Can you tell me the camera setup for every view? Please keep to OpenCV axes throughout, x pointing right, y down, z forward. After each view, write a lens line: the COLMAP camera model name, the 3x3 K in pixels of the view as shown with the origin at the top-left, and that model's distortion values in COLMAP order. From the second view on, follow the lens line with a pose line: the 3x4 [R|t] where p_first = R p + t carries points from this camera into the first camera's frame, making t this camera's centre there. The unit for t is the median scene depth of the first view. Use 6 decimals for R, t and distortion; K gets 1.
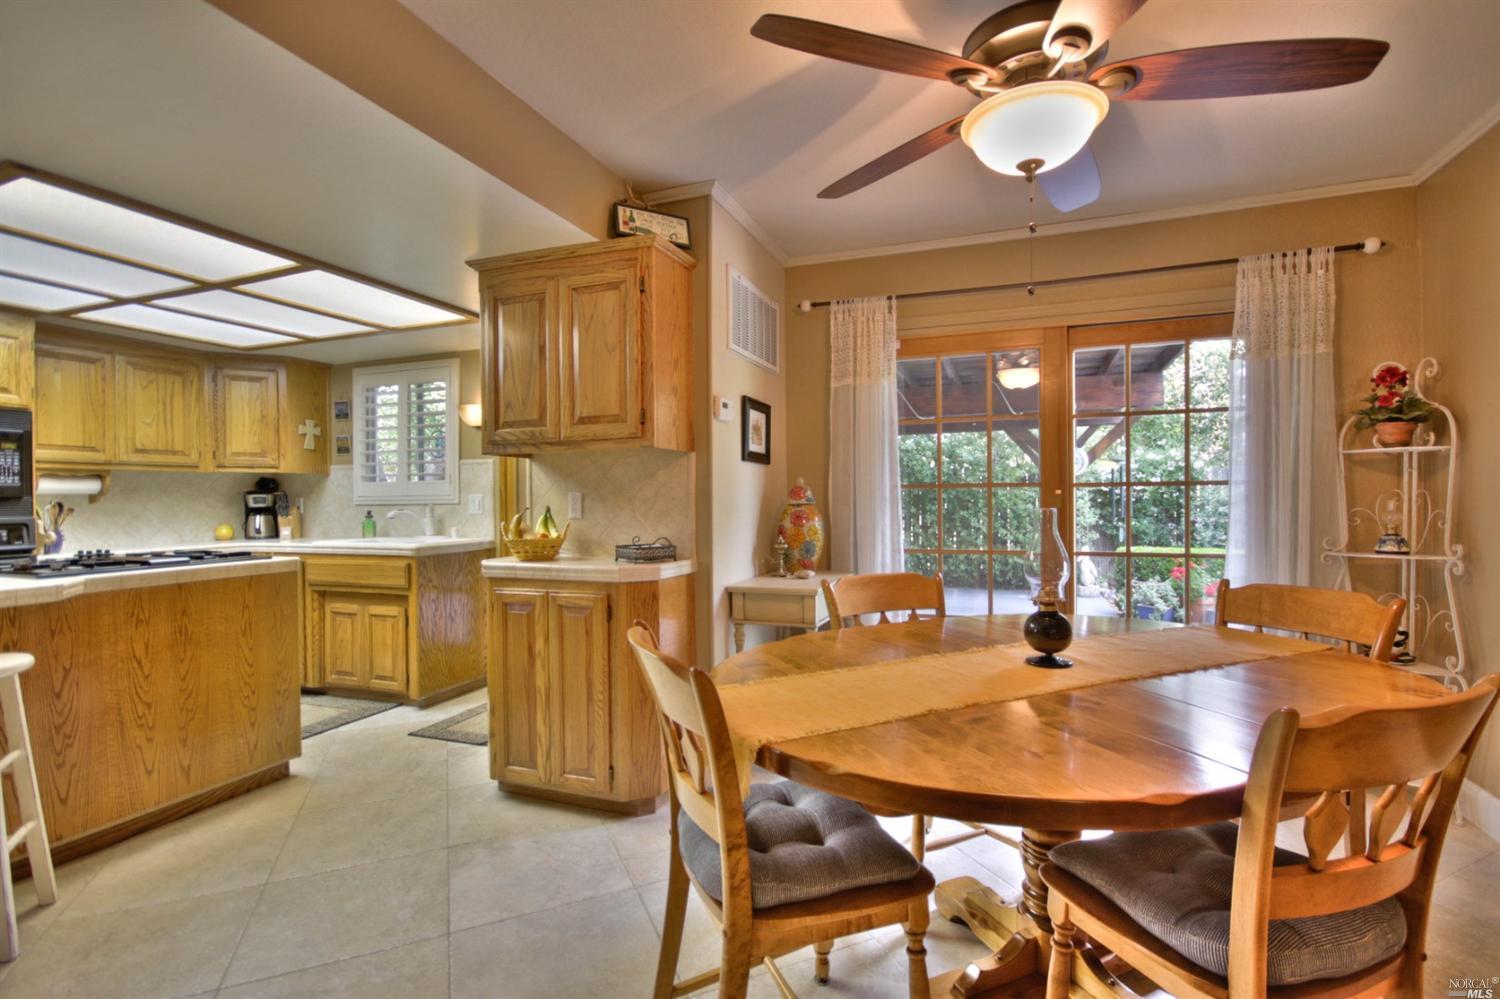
lens RADIAL K [[692.2, 0, 767.8], [0, 692.2, 503.9], [0, 0, 1]] dist [0.006921, -0.010090]
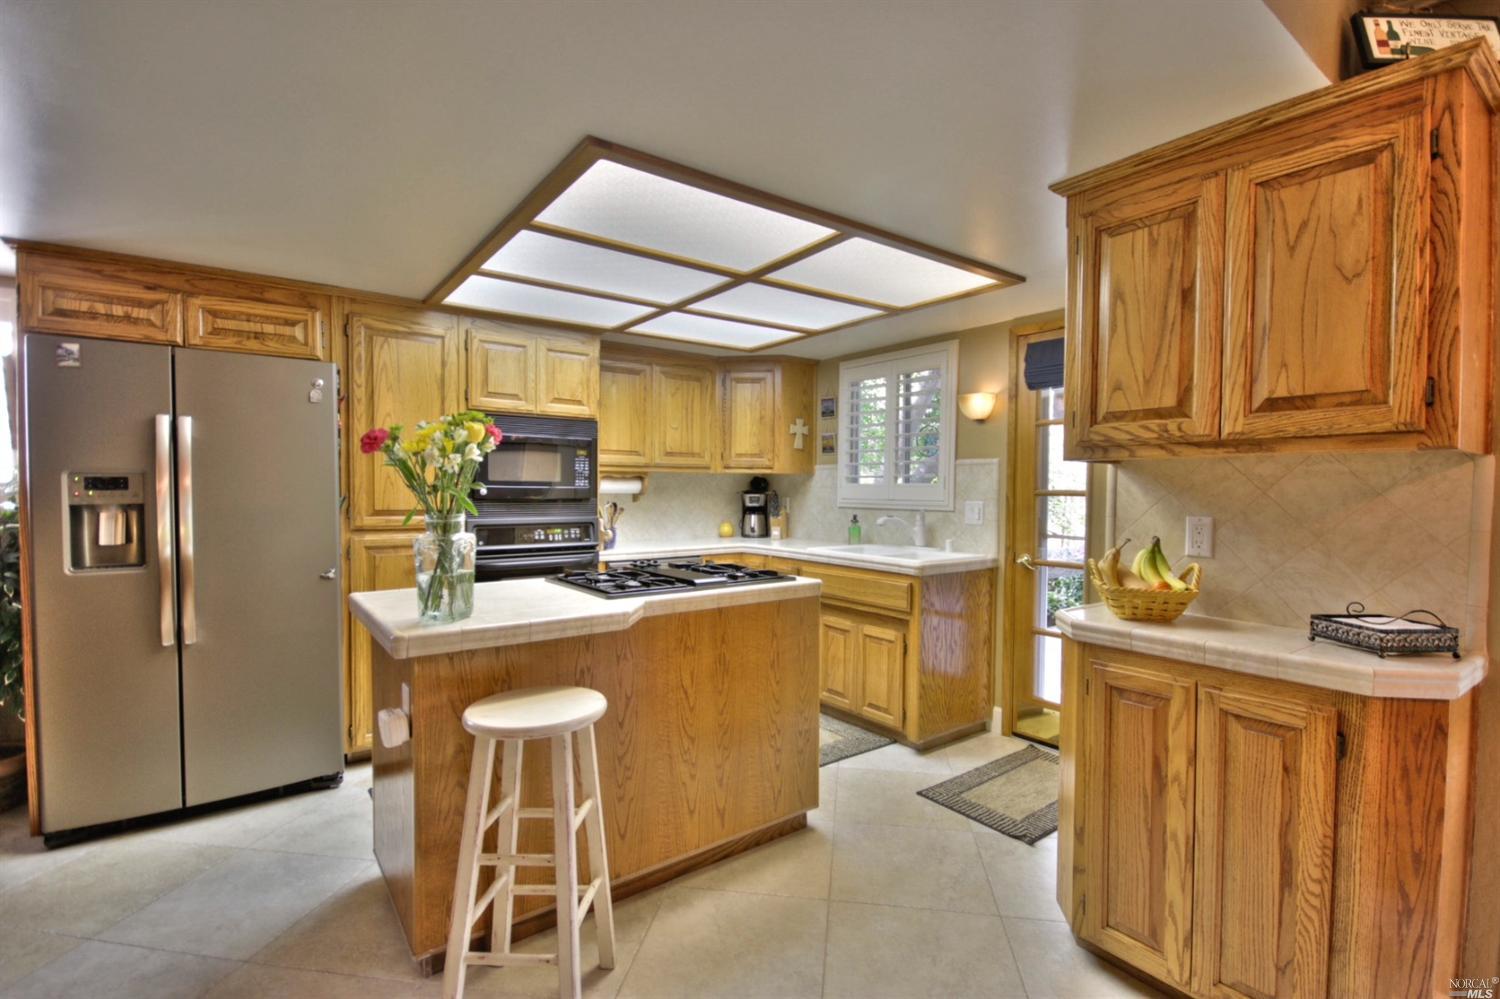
lens RADIAL K [[692.2, 0, 761.6], [0, 692.2, 507.4], [0, 0, 1]] dist [0.006921, -0.010090]
pose [[0.840879, 0.031575, -0.540301, -0.284837], [-0.020085, 0.999430, 0.027148, -0.036403], [0.540850, -0.011976, 0.841034, 0.241524]]
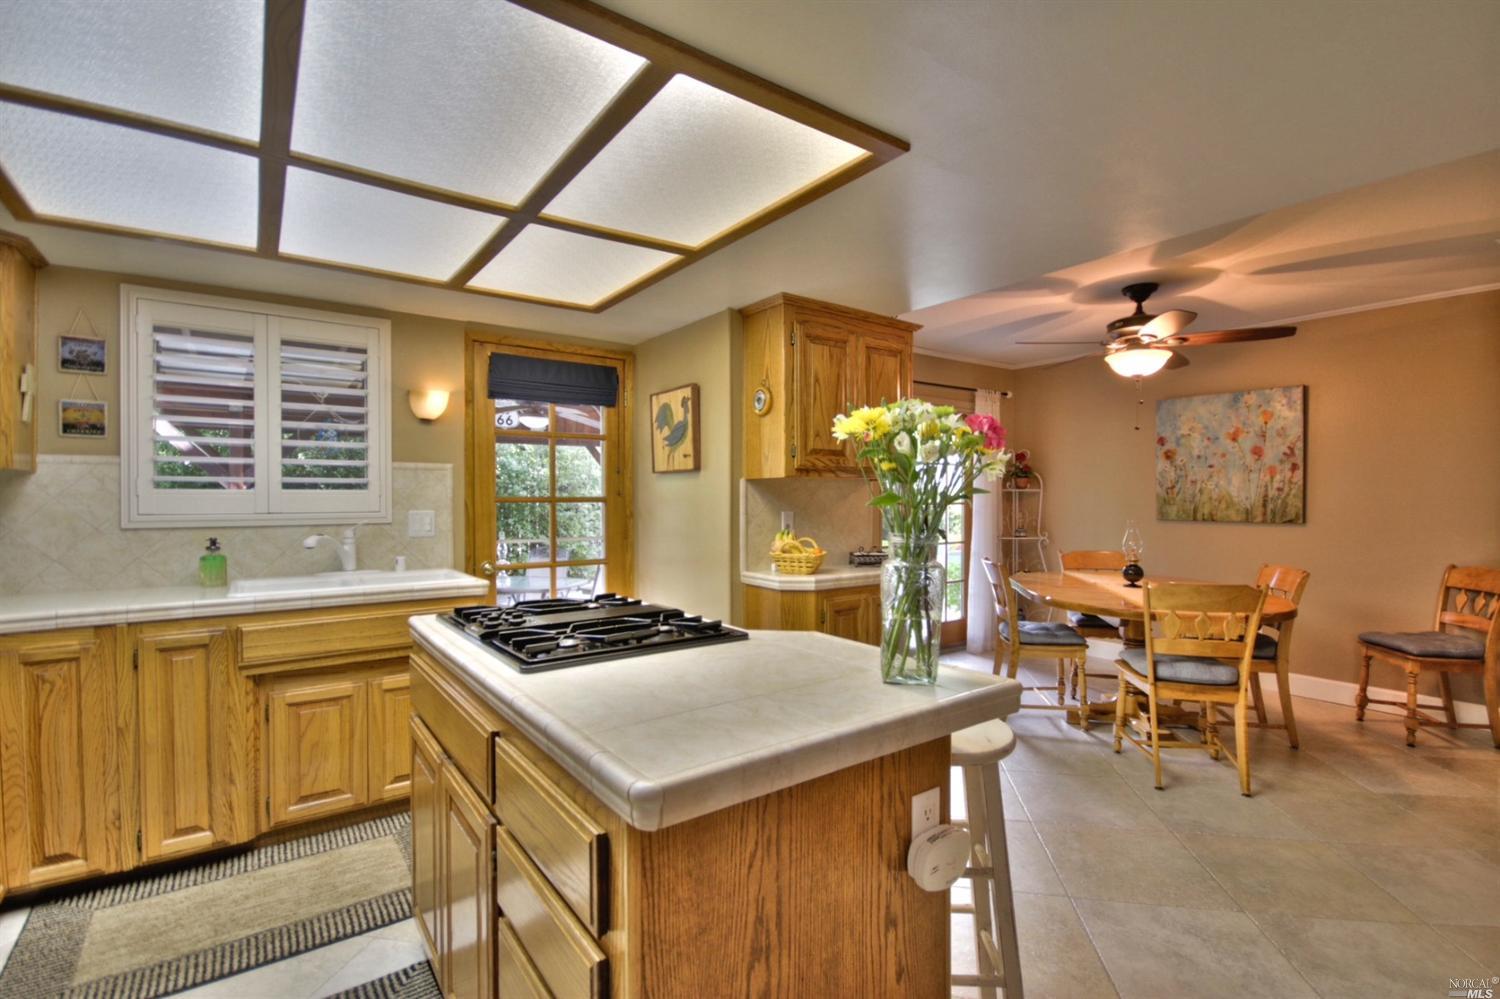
lens RADIAL K [[692.2, 0, 758.5], [0, 692.2, 506.3], [0, 0, 1]] dist [0.006921, -0.010090]
pose [[0.554618, 0.000848, 0.832105, -1.288404], [0.002266, 0.999994, -0.002530, -0.023755], [-0.832102, 0.003289, 0.554613, 0.441960]]
